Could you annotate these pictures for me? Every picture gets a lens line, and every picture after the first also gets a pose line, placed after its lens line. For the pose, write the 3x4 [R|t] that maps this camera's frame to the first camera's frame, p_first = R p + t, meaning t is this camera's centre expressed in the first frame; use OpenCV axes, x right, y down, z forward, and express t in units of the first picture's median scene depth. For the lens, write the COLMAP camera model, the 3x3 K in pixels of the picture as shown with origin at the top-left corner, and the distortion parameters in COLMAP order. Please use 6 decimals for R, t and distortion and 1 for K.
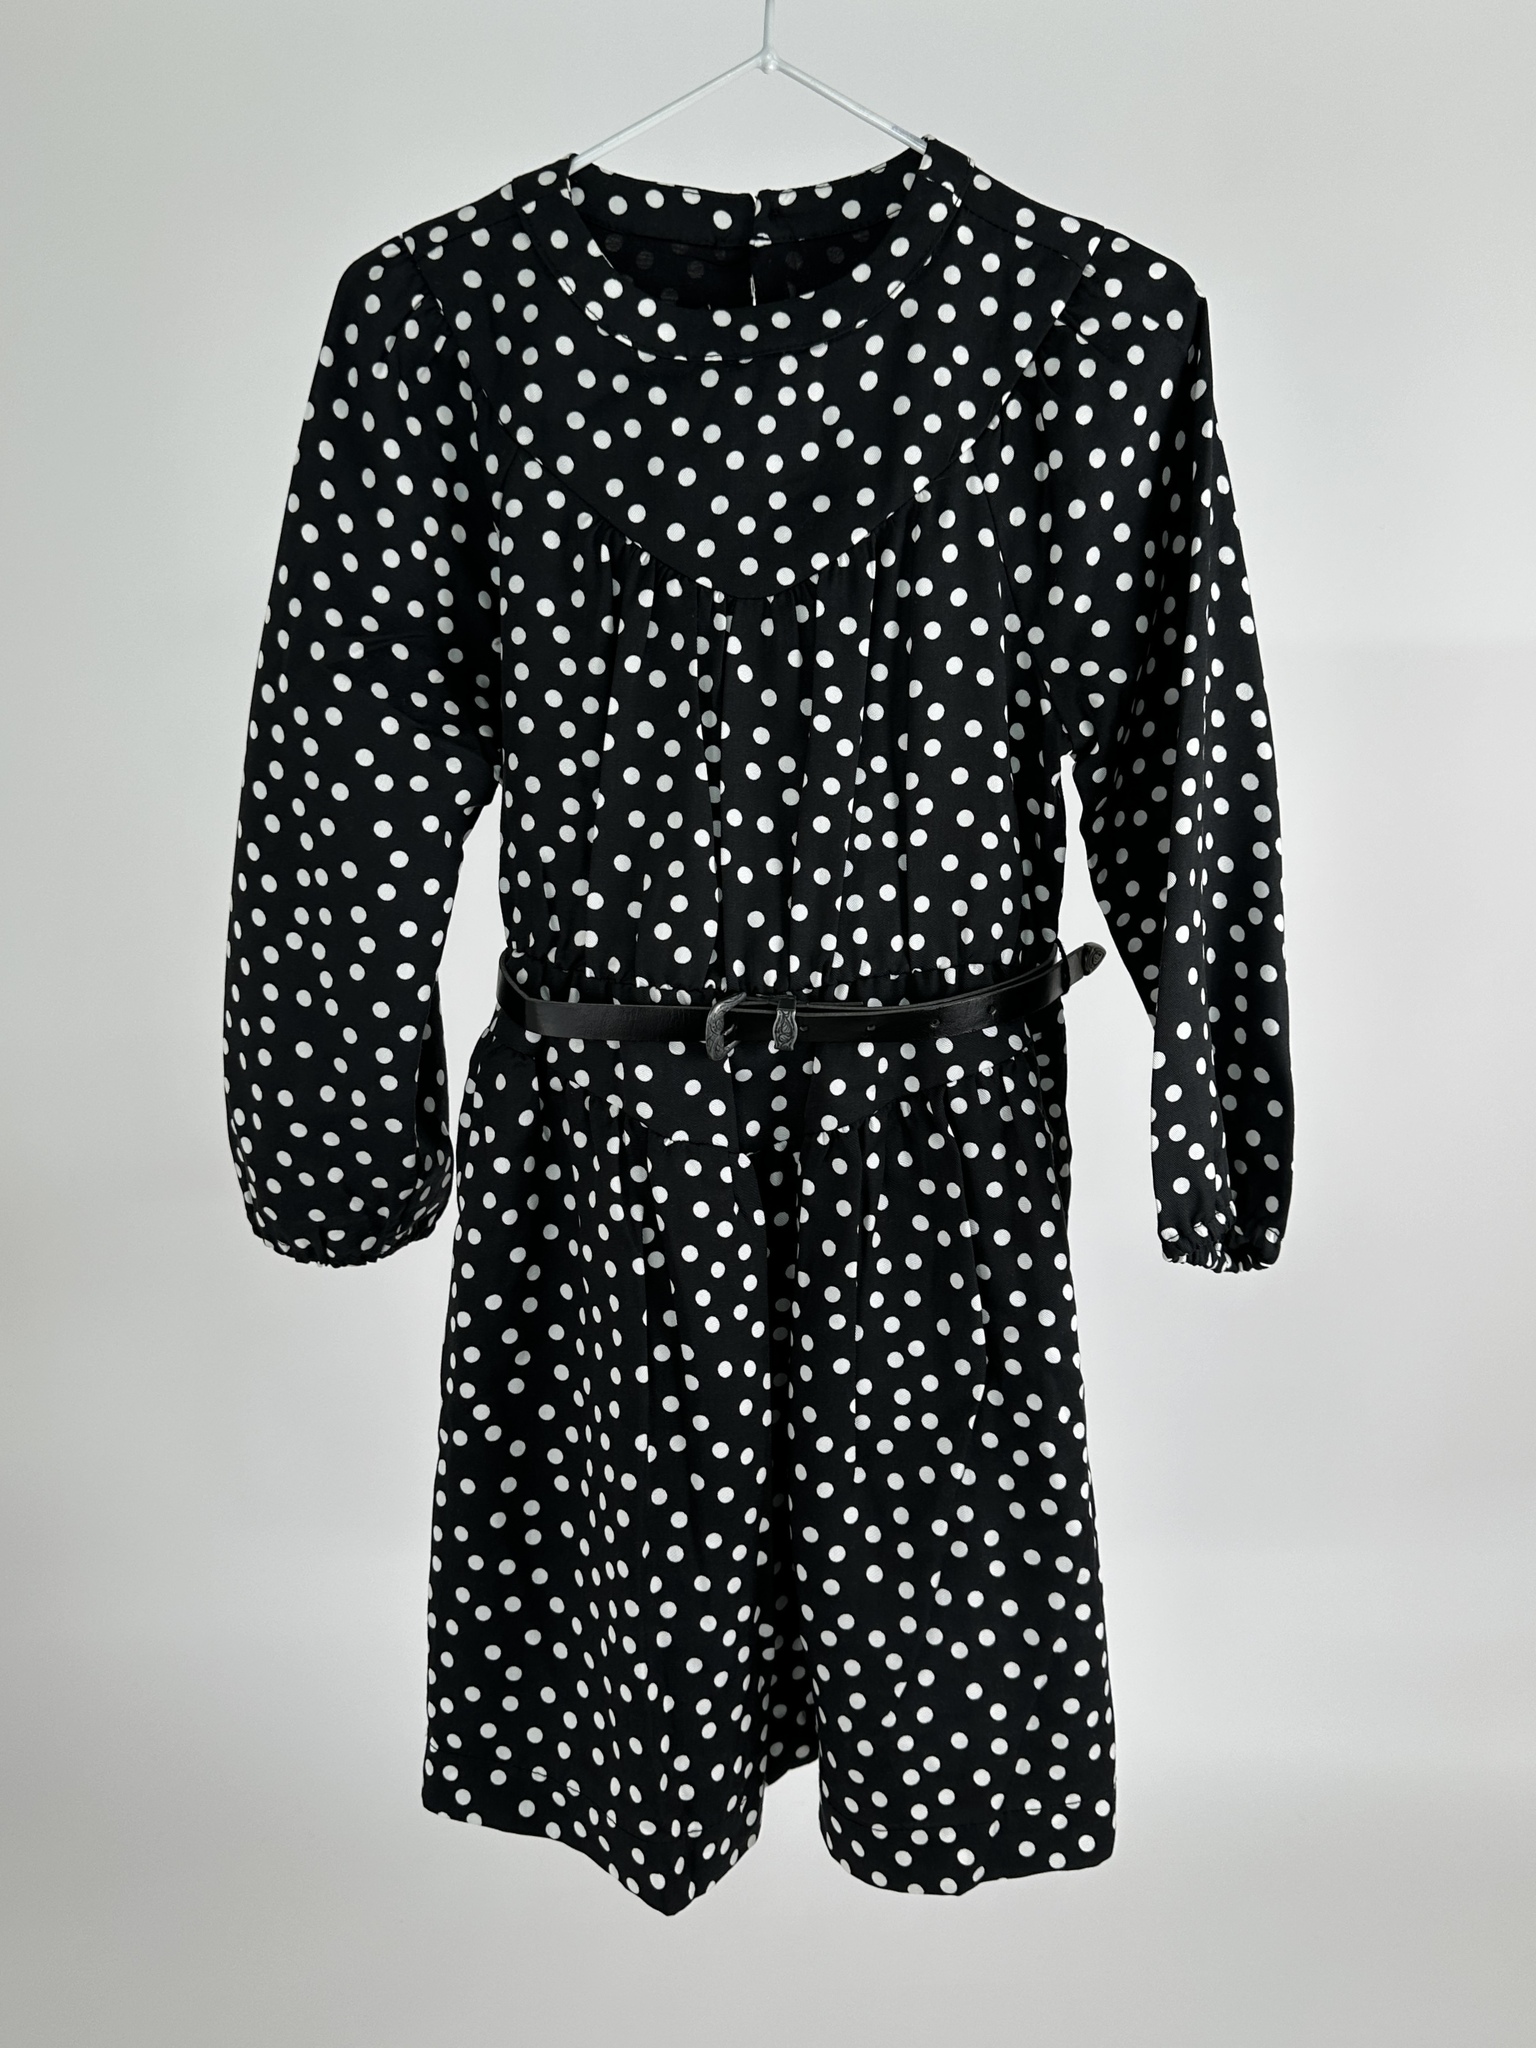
lens RADIAL K [[1438.5, 0, 769.1], [0, 1438.5, 1014.5], [0, 0, 1]] dist [-0.065476, -0.010792]
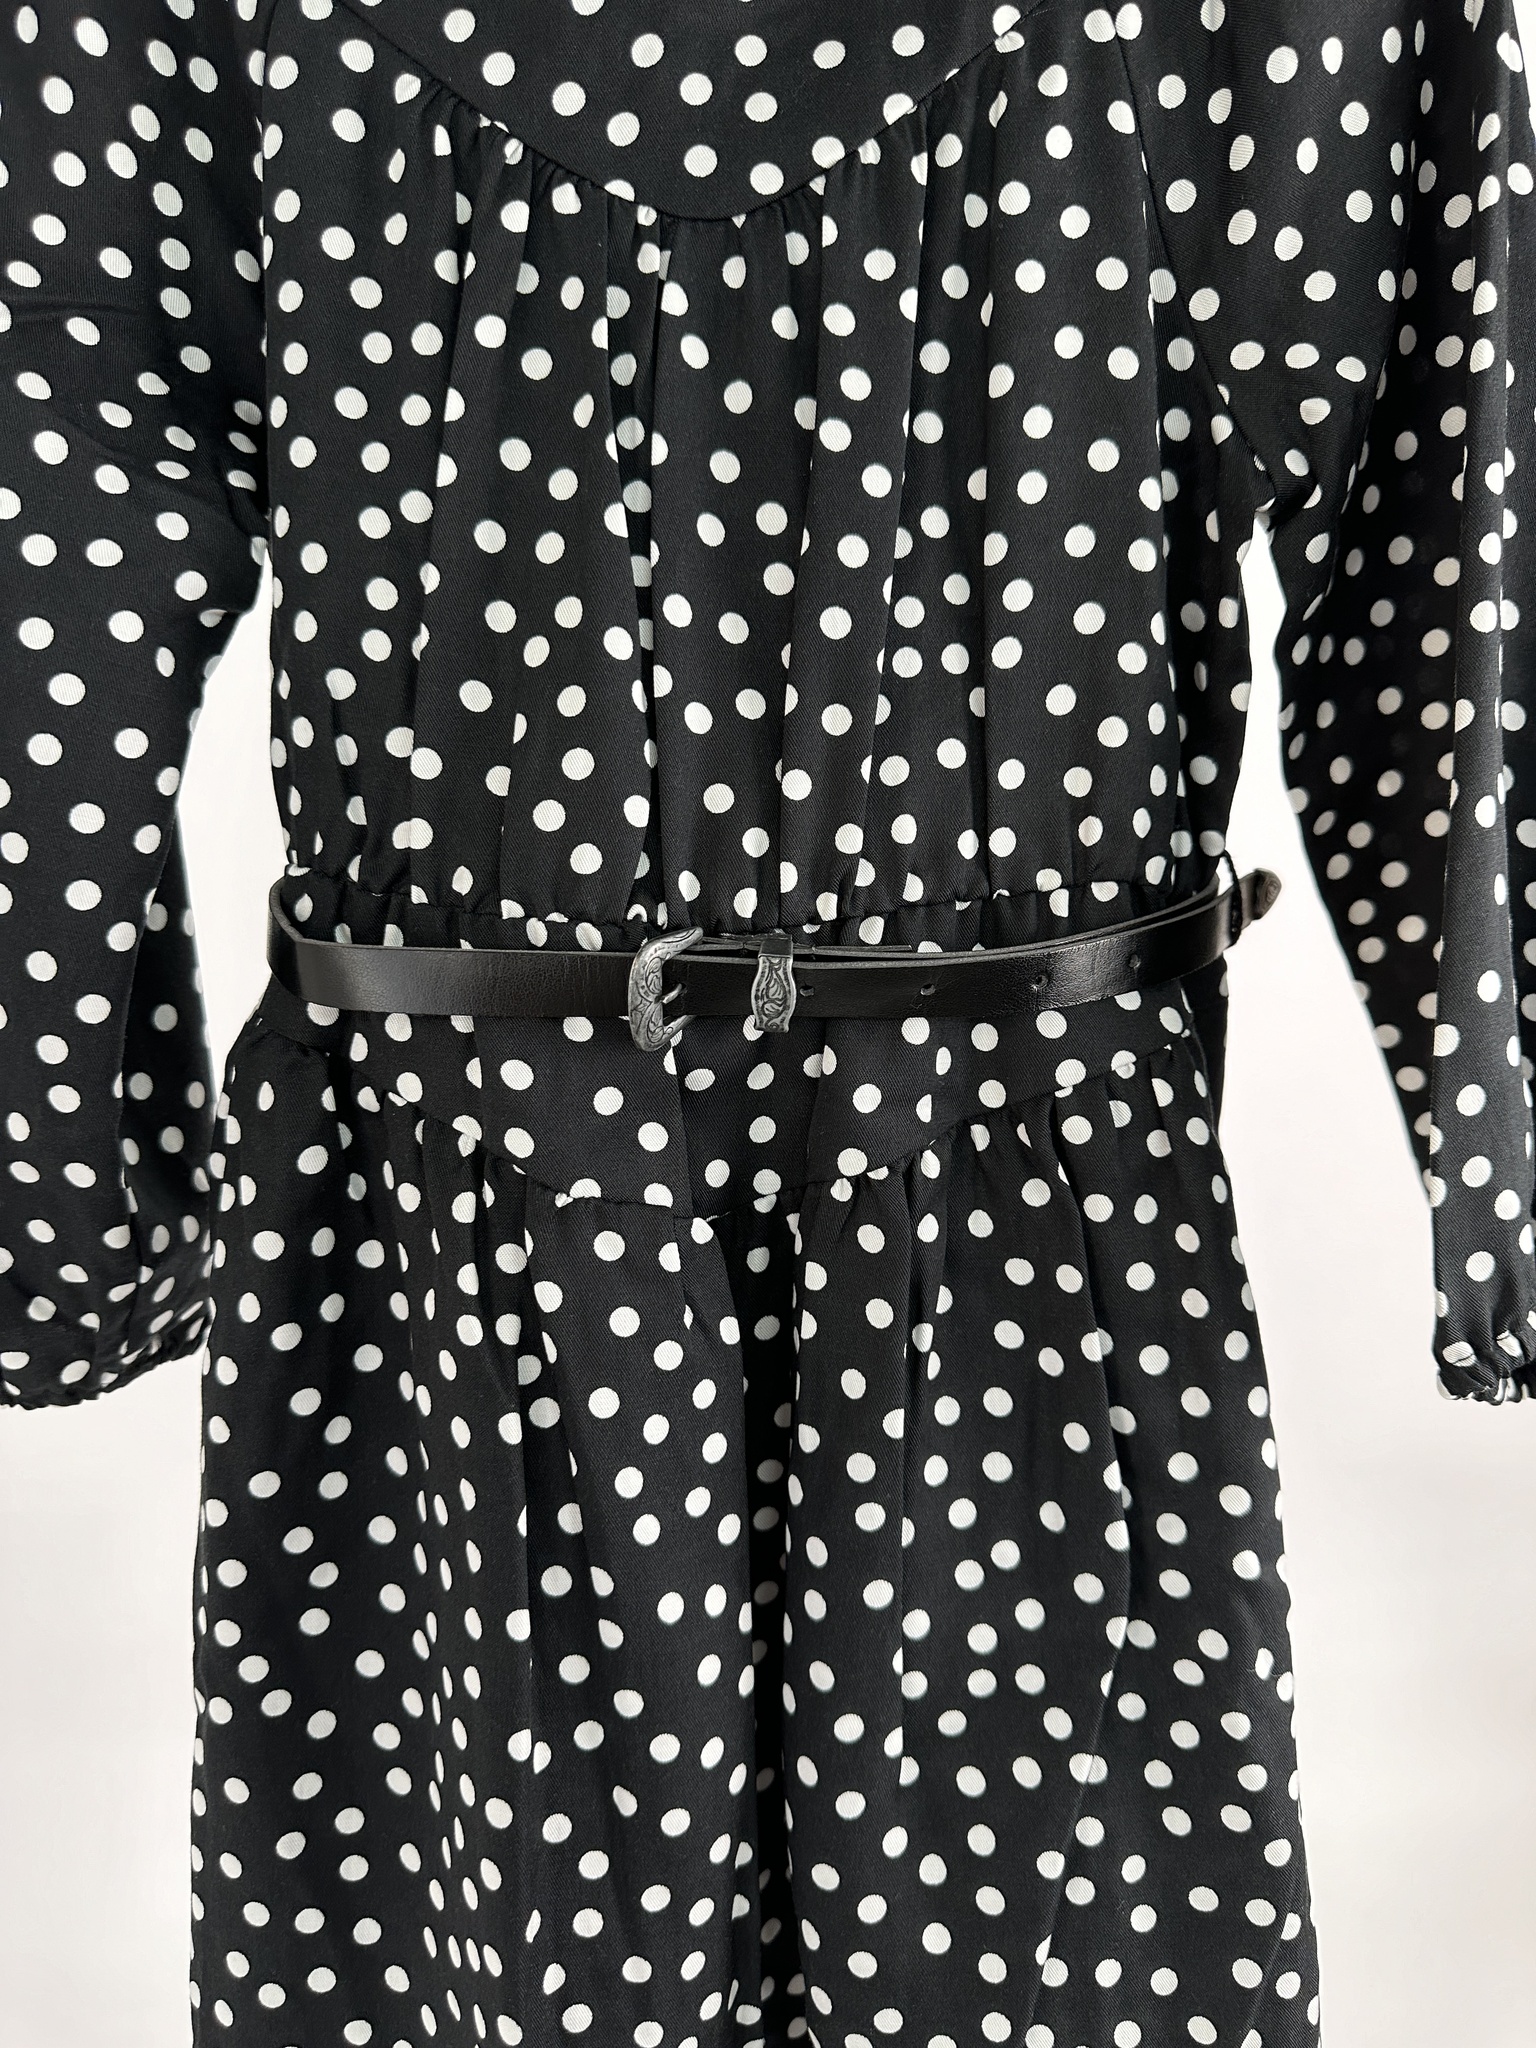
lens RADIAL K [[1438.5, 0, 772.1], [0, 1438.5, 1036.1], [0, 0, 1]] dist [-0.065476, -0.010792]
pose [[0.999774, -0.009671, 0.018906, 0.000281], [0.009904, 0.999876, -0.012260, 0.032530], [-0.018785, 0.012445, 0.999746, 0.440486]]
